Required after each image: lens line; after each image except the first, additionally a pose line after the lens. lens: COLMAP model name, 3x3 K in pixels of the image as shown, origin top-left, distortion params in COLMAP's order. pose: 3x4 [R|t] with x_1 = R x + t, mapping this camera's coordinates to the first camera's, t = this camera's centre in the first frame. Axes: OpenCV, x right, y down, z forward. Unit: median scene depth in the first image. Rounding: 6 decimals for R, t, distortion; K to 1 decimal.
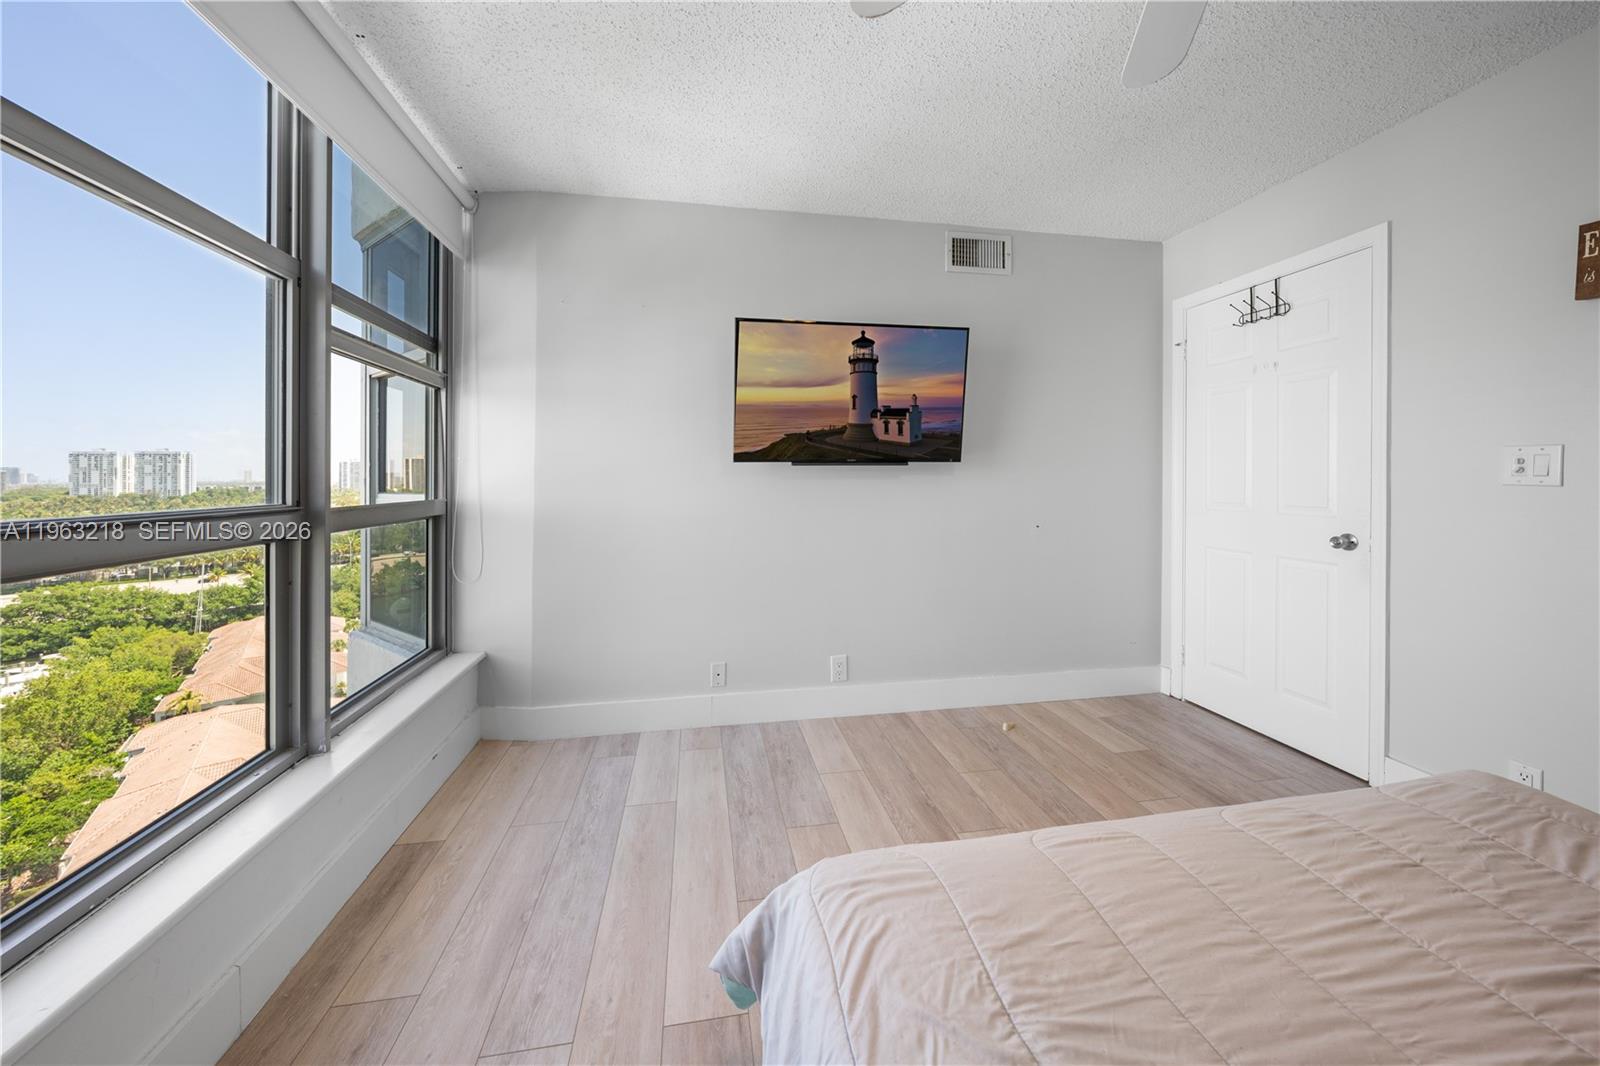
lens RADIAL K [[559.0, 0, 796.0], [0, 559.0, 469.2], [0, 0, 1]] dist [-0.003594, -0.000051]
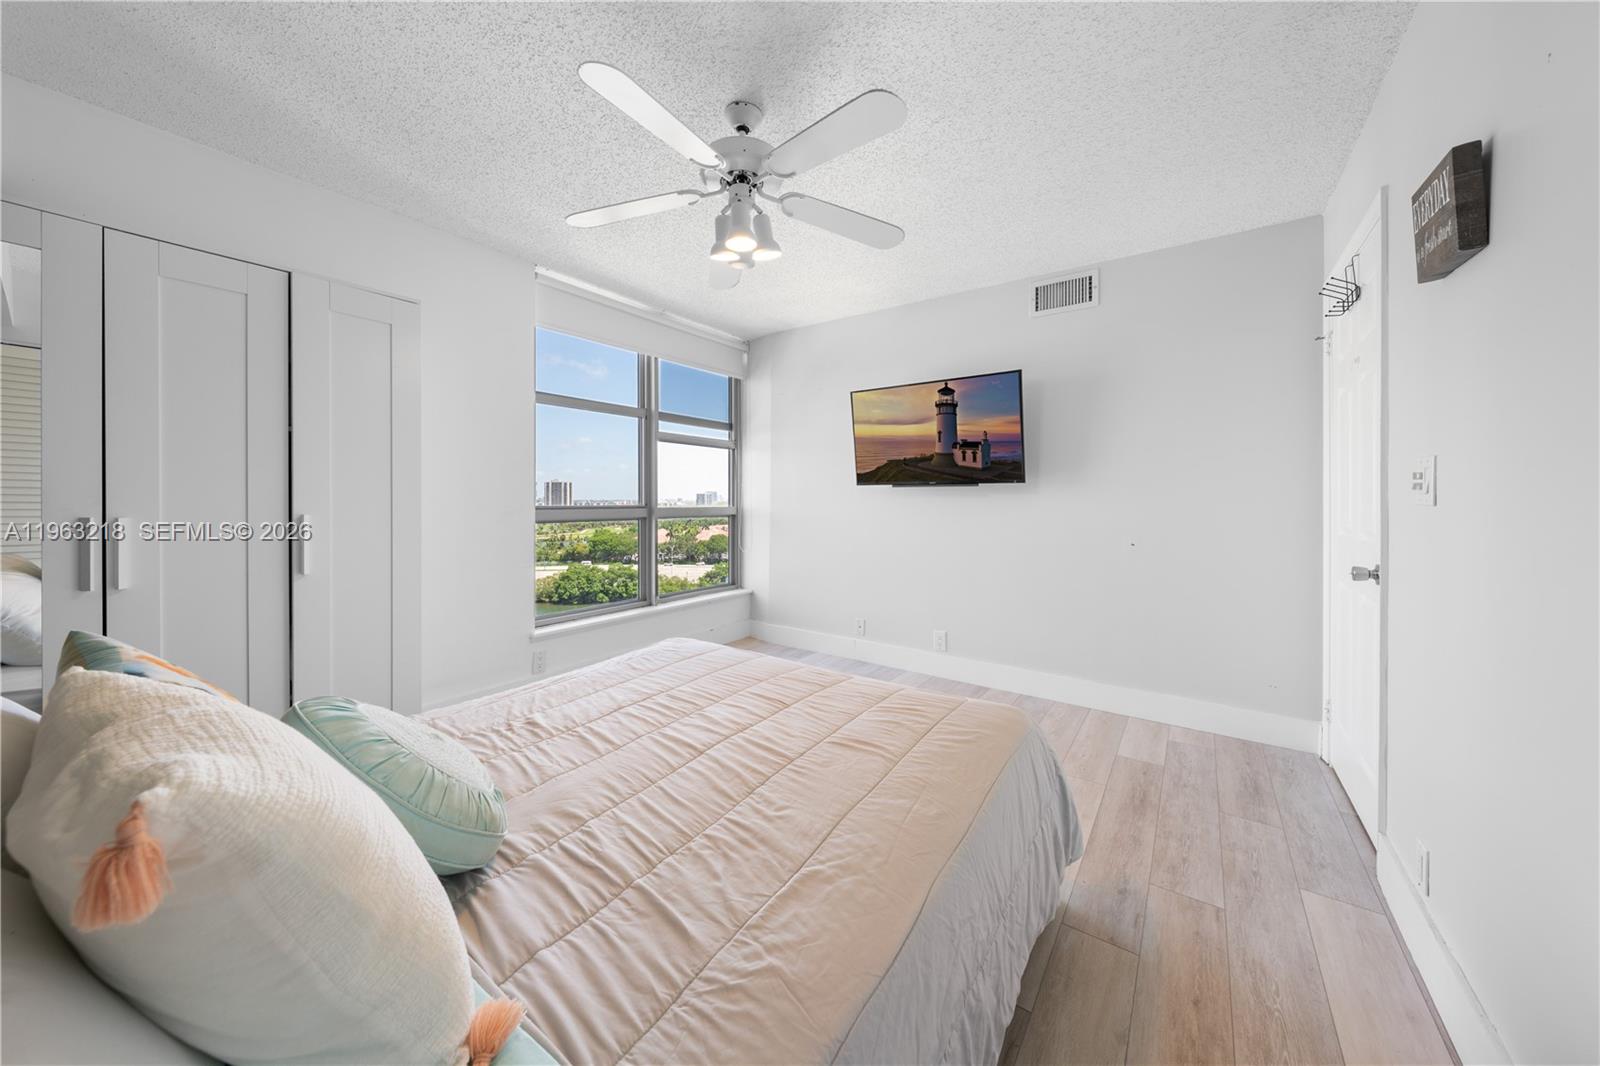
lens RADIAL K [[557.1, 0, 796.1], [0, 557.1, 487.1], [0, 0, 1]] dist [-0.001673, -0.000071]
pose [[0.692146, -0.009155, -0.721699, 0.815643], [0.006367, 0.999958, -0.006578, 0.001320], [0.721729, -0.000042, 0.692176, -0.157443]]
